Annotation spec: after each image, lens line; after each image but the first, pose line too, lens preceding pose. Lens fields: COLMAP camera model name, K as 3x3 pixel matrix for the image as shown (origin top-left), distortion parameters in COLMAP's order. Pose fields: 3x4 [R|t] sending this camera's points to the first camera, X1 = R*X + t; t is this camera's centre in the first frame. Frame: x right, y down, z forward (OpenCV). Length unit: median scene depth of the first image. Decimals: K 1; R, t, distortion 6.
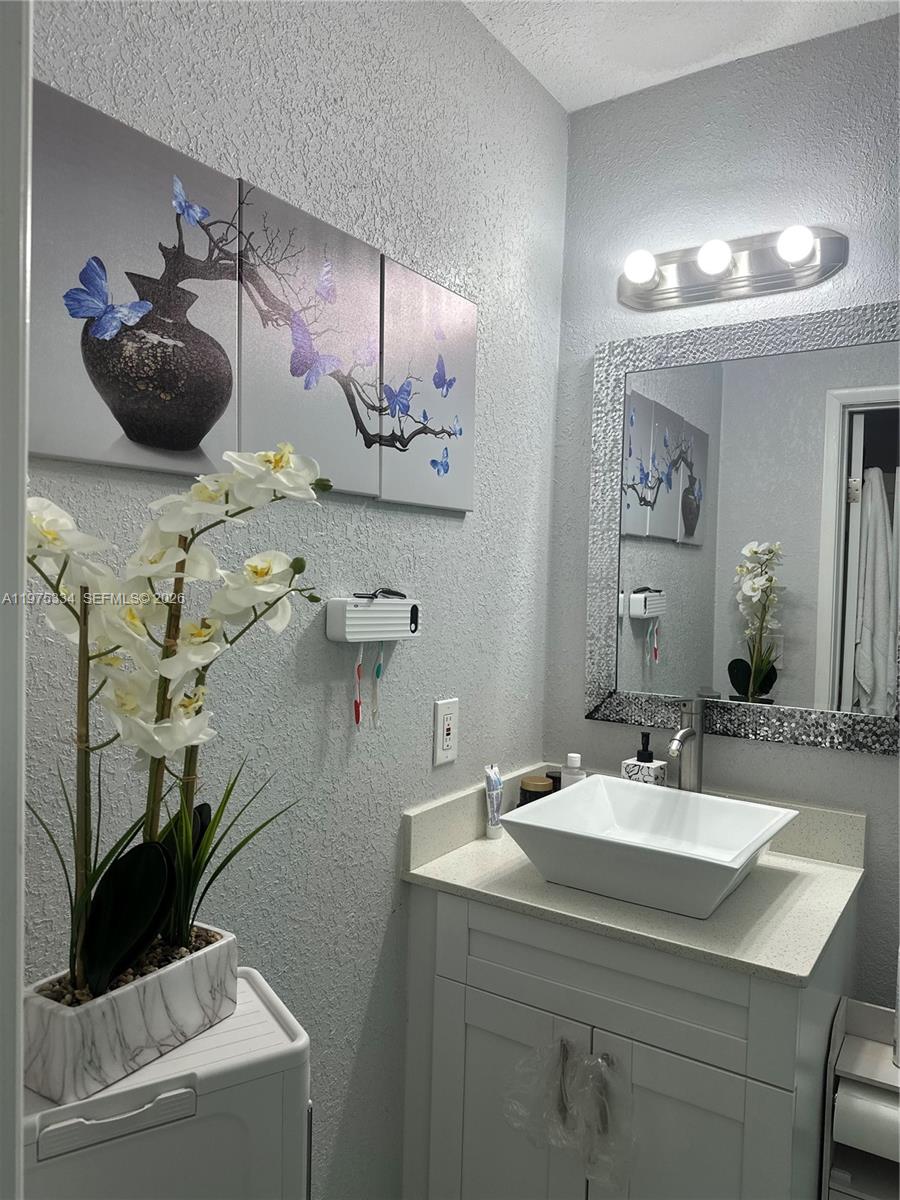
lens RADIAL K [[864.7, 0, 440.9], [0, 864.7, 605.7], [0, 0, 1]] dist [0.046635, -0.058562]
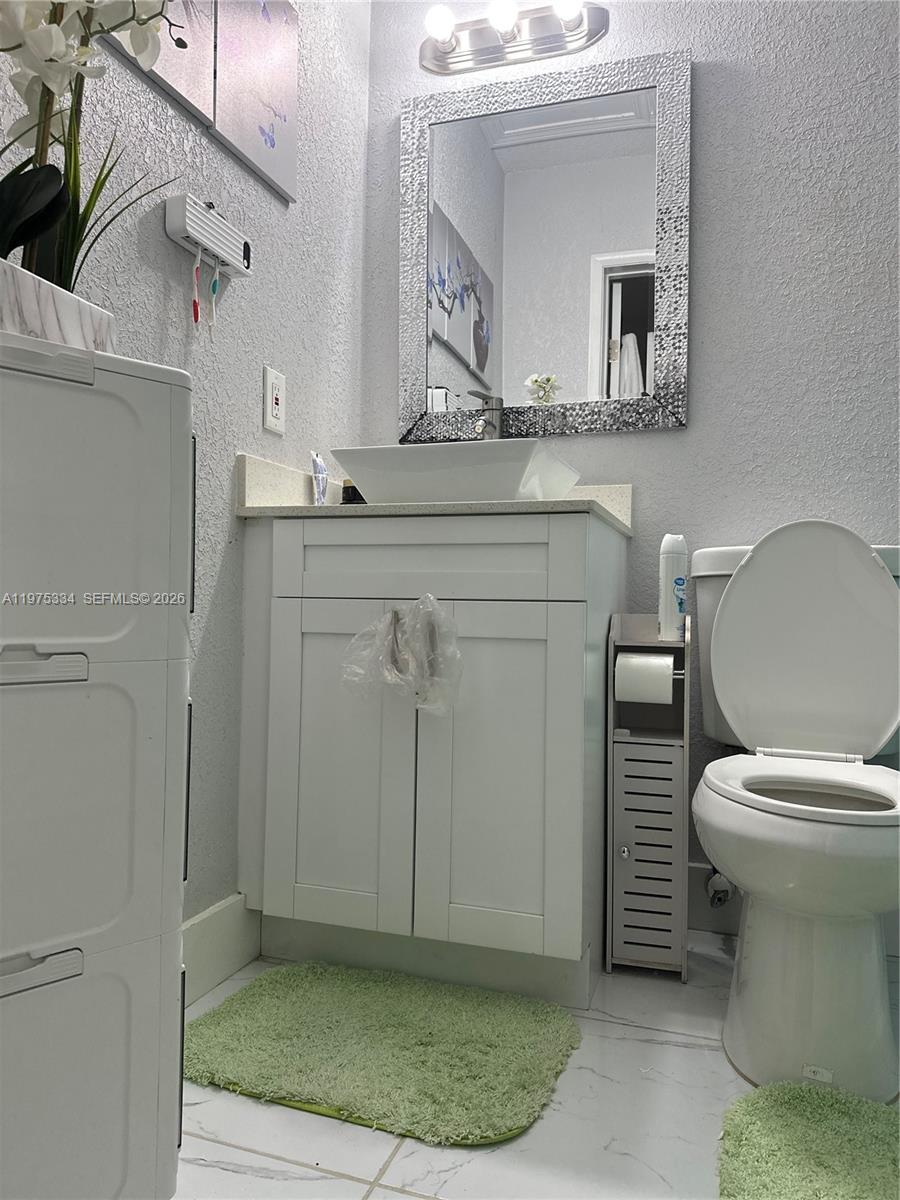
lens RADIAL K [[864.7, 0, 469.4], [0, 864.7, 605.6], [0, 0, 1]] dist [0.046635, -0.058562]
pose [[0.960973, -0.013508, 0.276311, -0.058002], [0.019771, 0.999607, -0.019890, 0.393639], [-0.275934, 0.024577, 0.960862, -0.079818]]
